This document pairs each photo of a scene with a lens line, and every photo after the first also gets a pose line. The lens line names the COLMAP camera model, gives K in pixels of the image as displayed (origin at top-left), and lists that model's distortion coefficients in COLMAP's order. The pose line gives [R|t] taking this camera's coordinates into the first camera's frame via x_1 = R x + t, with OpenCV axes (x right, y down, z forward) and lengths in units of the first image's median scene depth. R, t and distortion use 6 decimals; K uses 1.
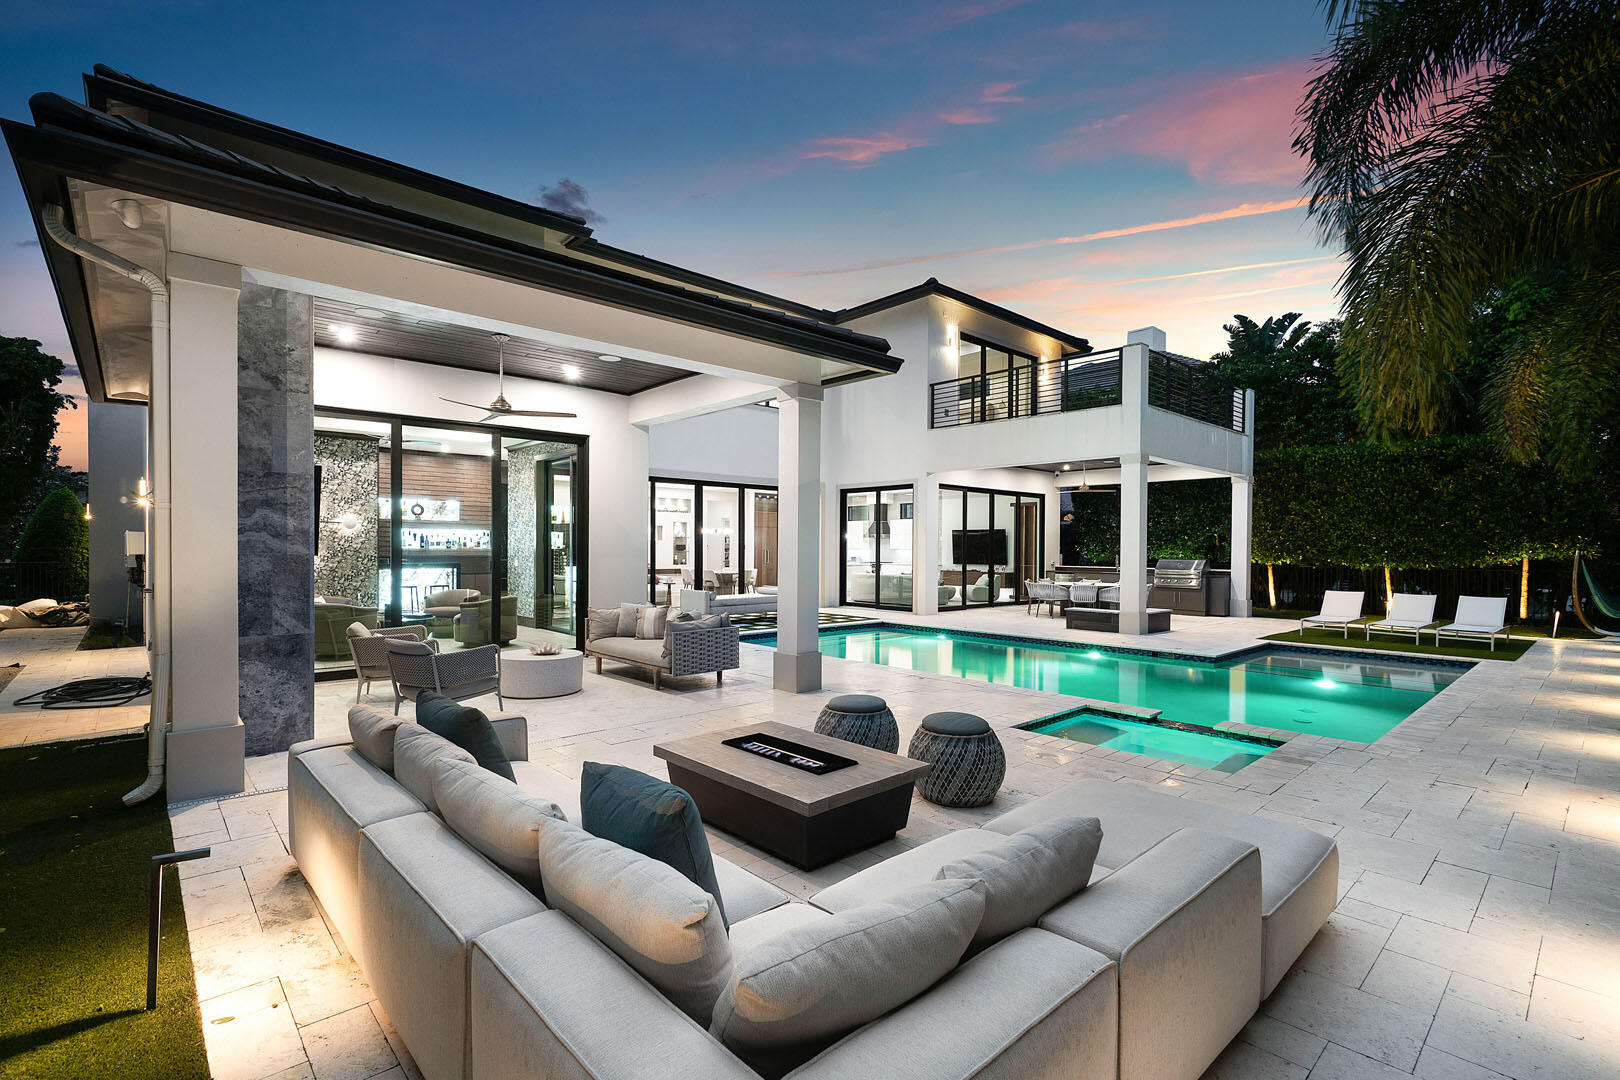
lens RADIAL K [[717.8, 0, 806.5], [0, 717.8, 543.2], [0, 0, 1]] dist [0.000273, 0.003220]
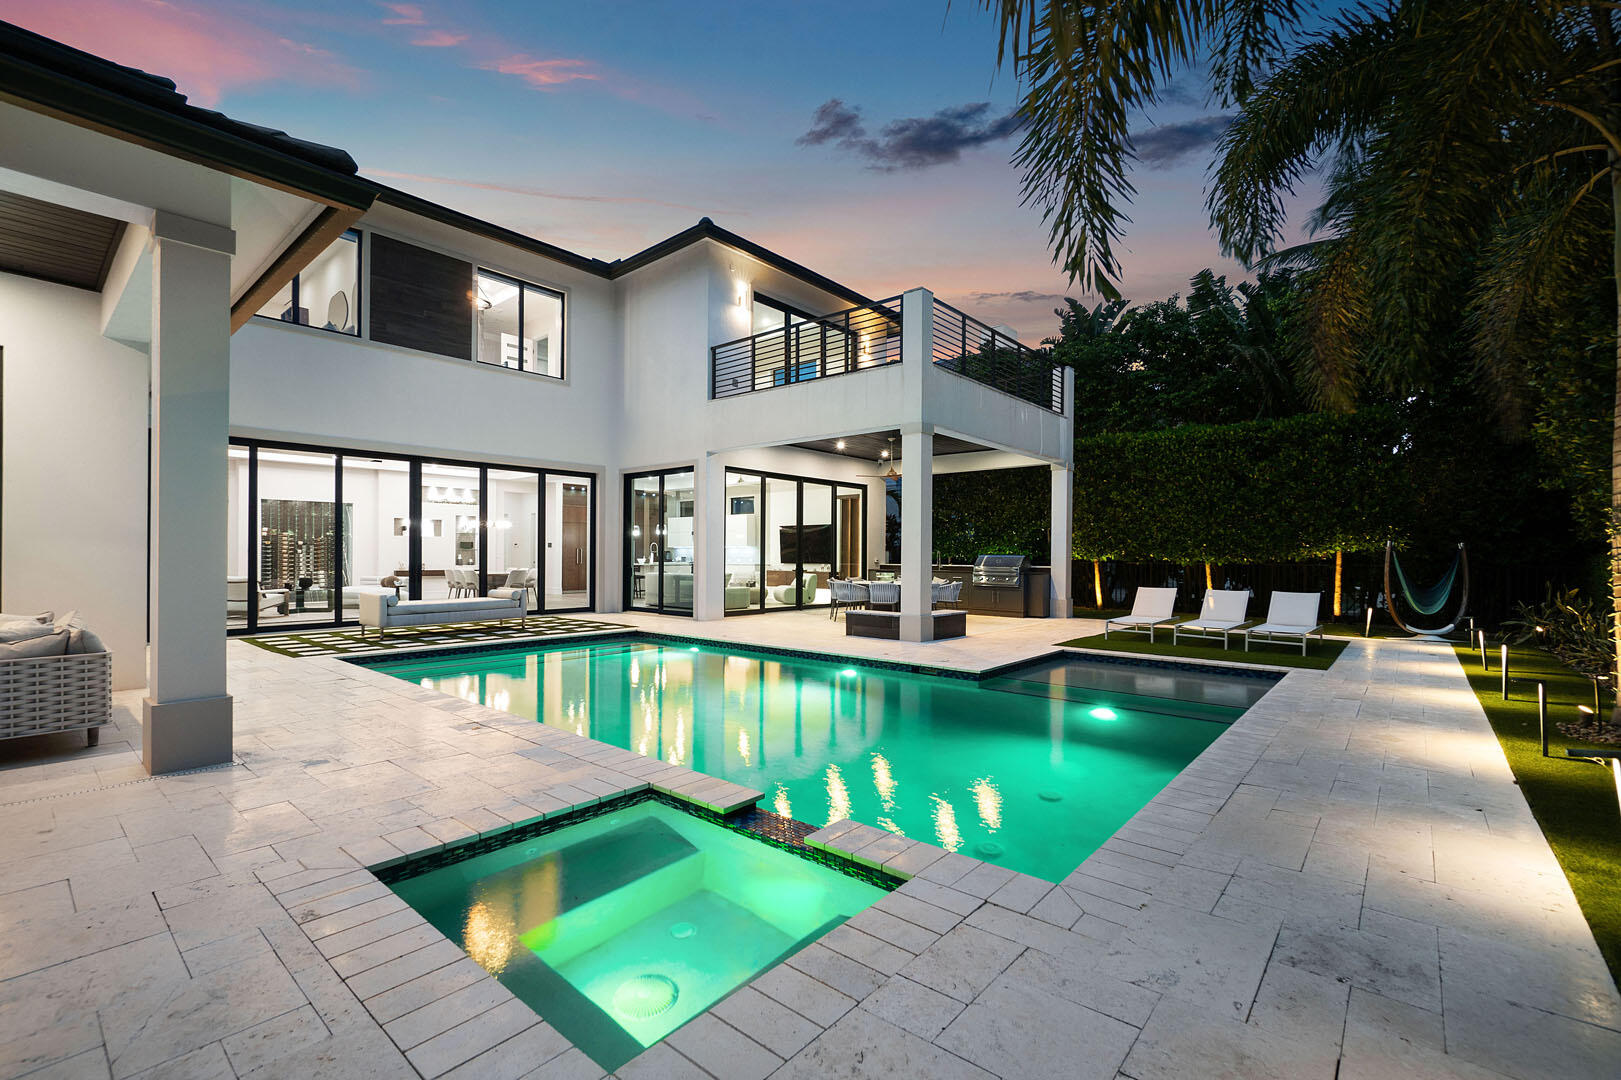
lens RADIAL K [[690.2, 0, 808.9], [0, 690.2, 542.6], [0, 0, 1]] dist [0.002944, -0.000094]
pose [[0.991684, 0.000598, 0.128698, 0.182132], [0.000531, 0.999962, -0.008738, 0.015625], [-0.128698, 0.008734, 0.991645, 0.180558]]
